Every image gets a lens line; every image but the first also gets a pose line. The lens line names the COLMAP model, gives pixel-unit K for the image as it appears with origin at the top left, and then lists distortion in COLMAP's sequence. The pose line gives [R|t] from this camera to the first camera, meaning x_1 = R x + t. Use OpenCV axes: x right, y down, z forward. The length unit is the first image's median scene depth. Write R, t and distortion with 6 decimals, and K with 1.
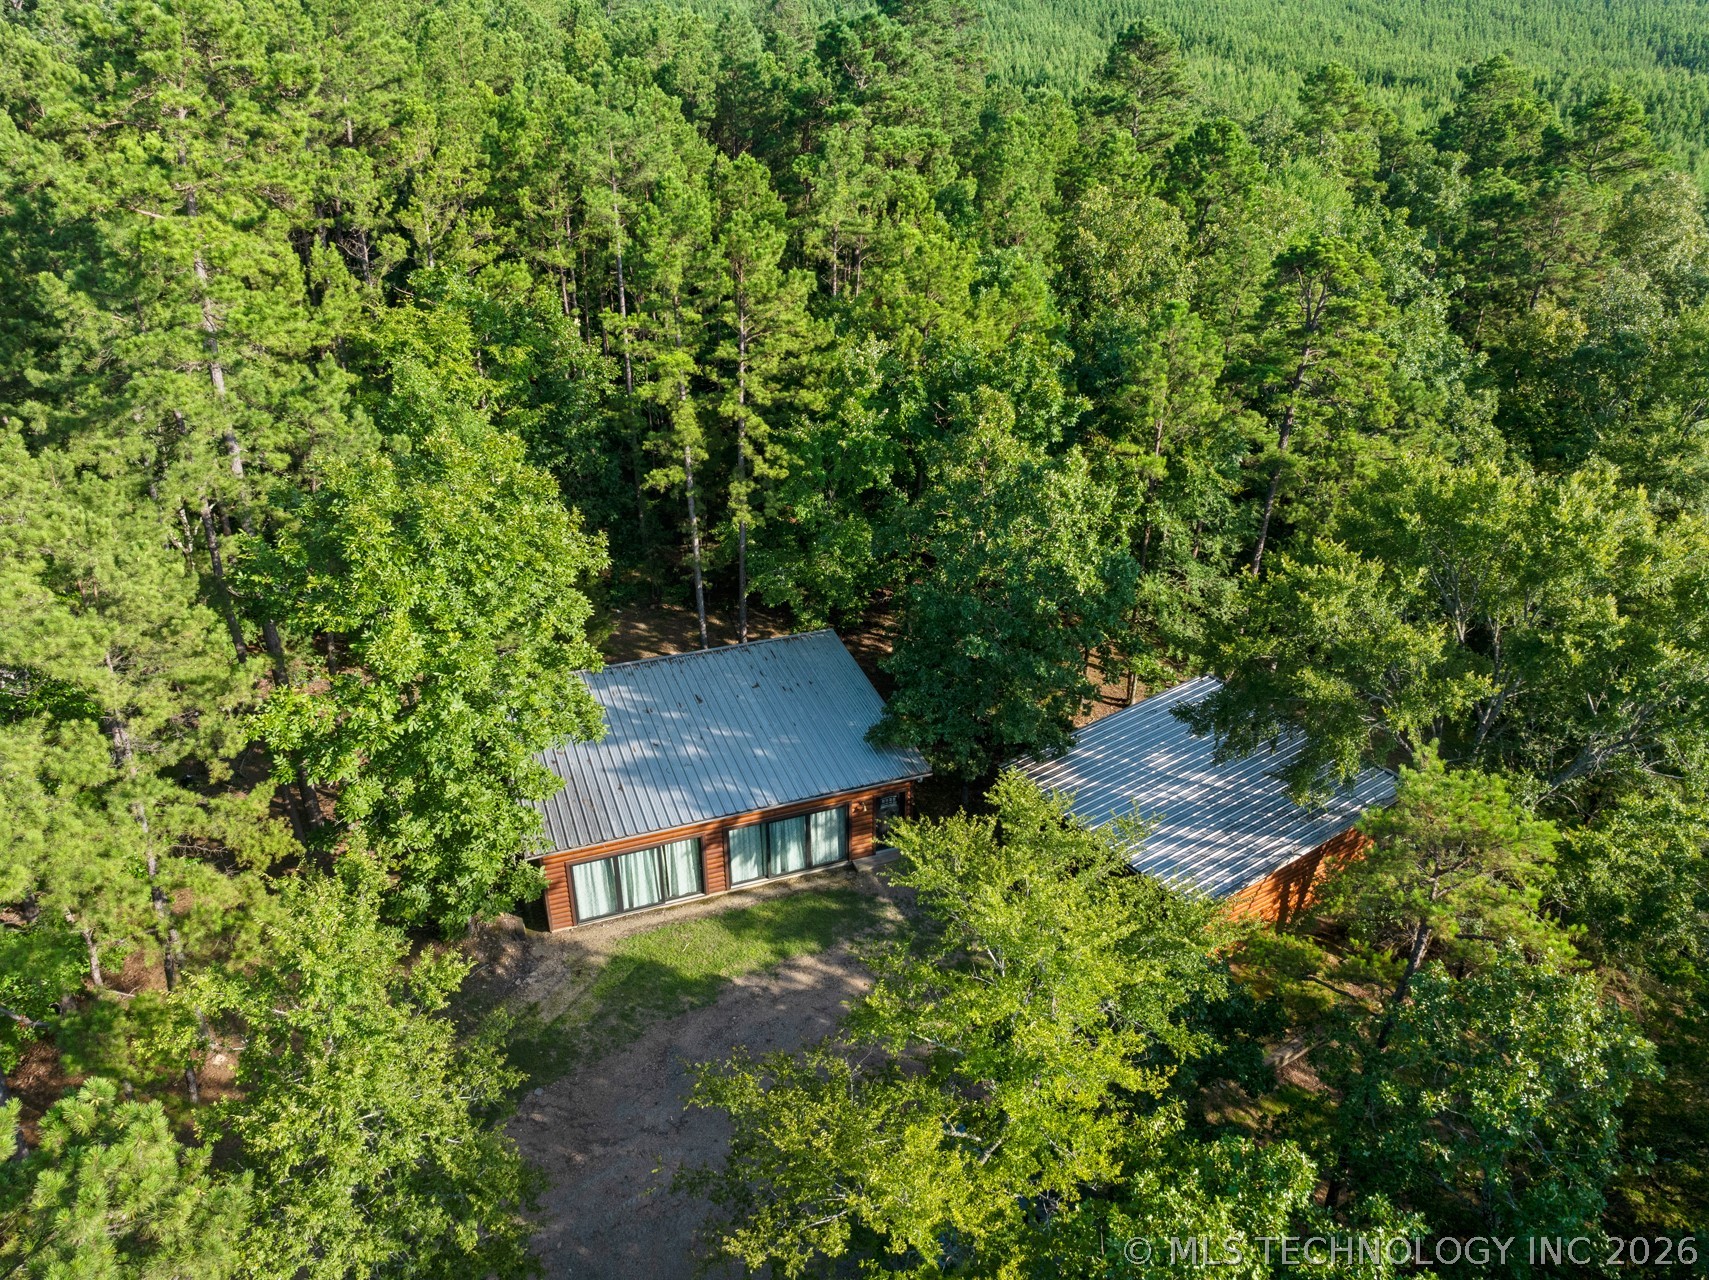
lens RADIAL K [[1122.3, 0, 854.5], [0, 1122.3, 640.0], [0, 0, 1]] dist [-0.039047, -0.005711]
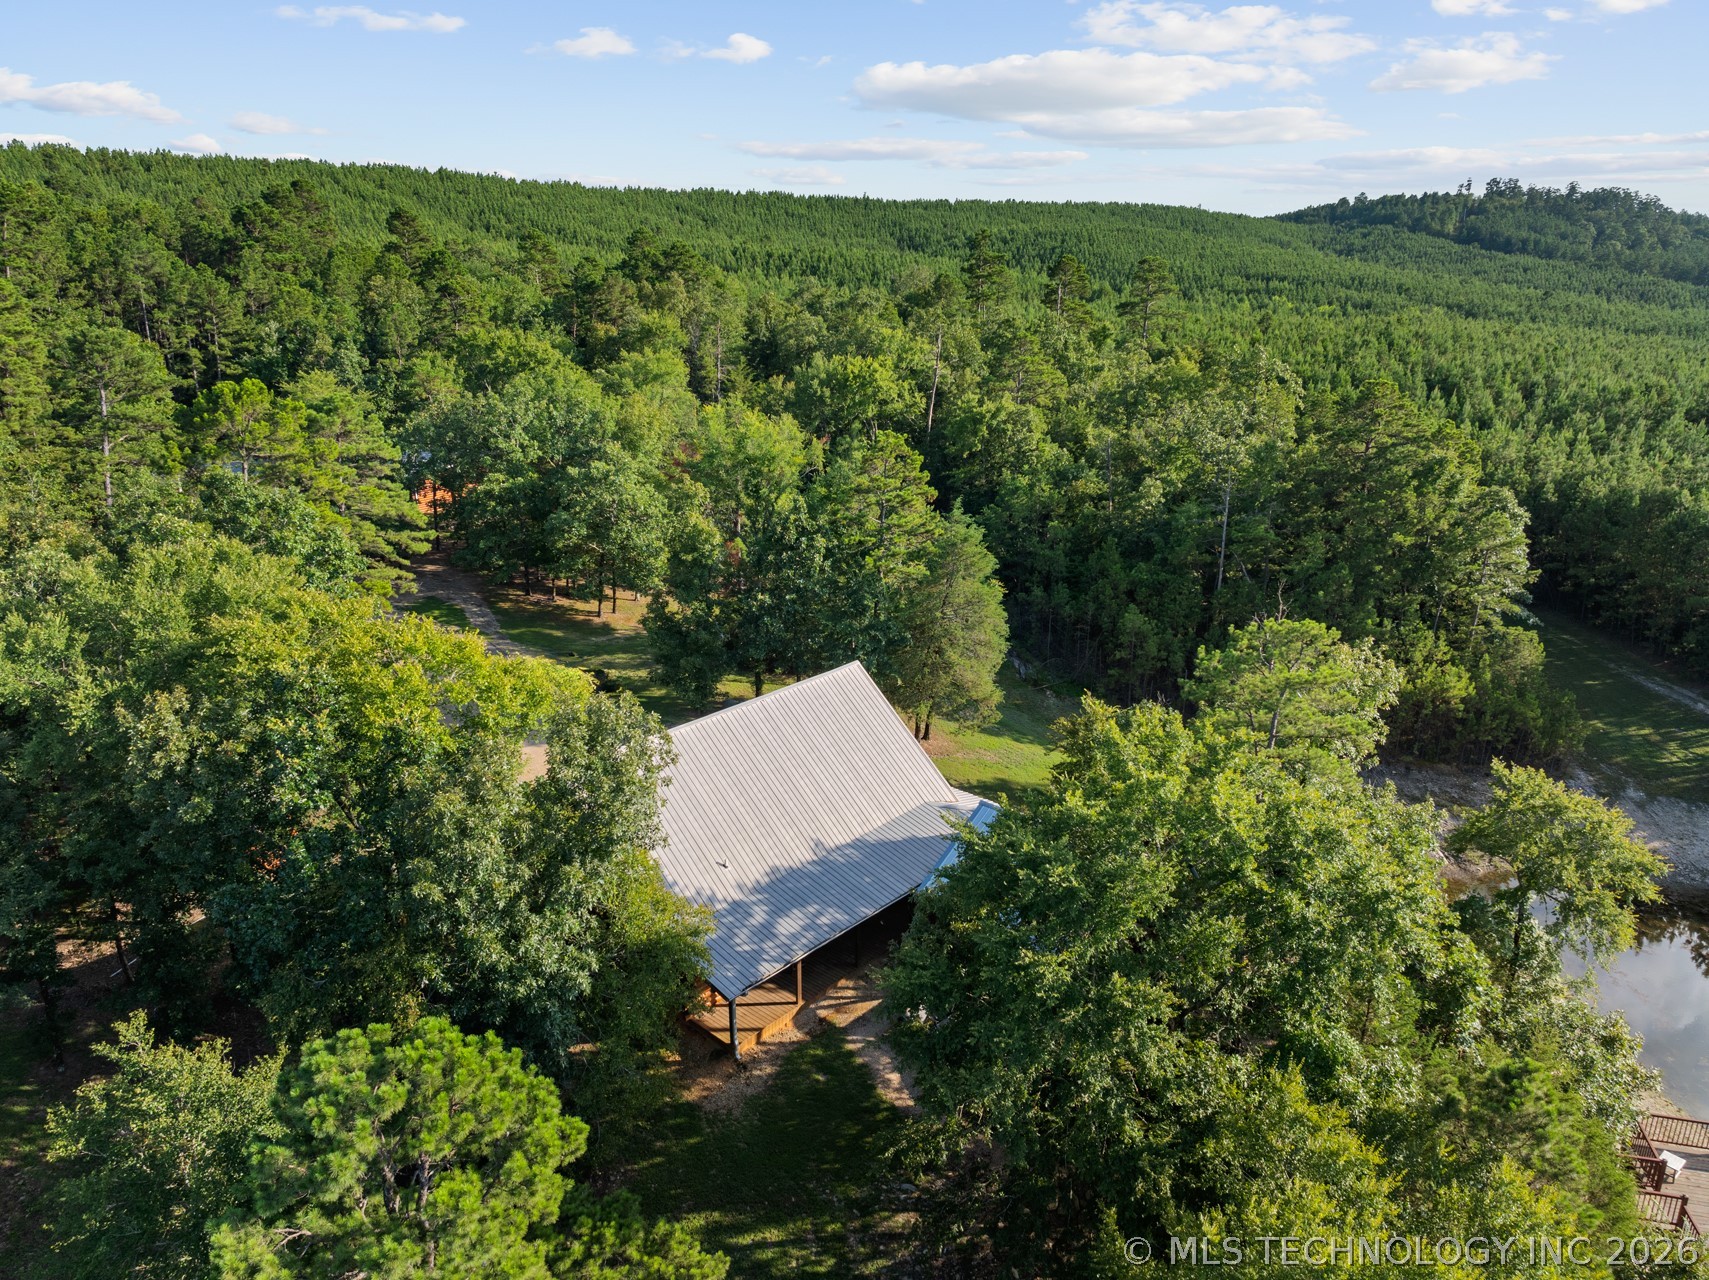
lens RADIAL K [[1122.3, 0, 854.5], [0, 1122.3, 640.0], [0, 0, 1]] dist [-0.039047, -0.005711]
pose [[0.891923, -0.136450, 0.431108, 0.012015], [0.198841, 0.974614, -0.102909, 0.766965], [-0.406122, 0.177509, 0.896412, -1.330322]]
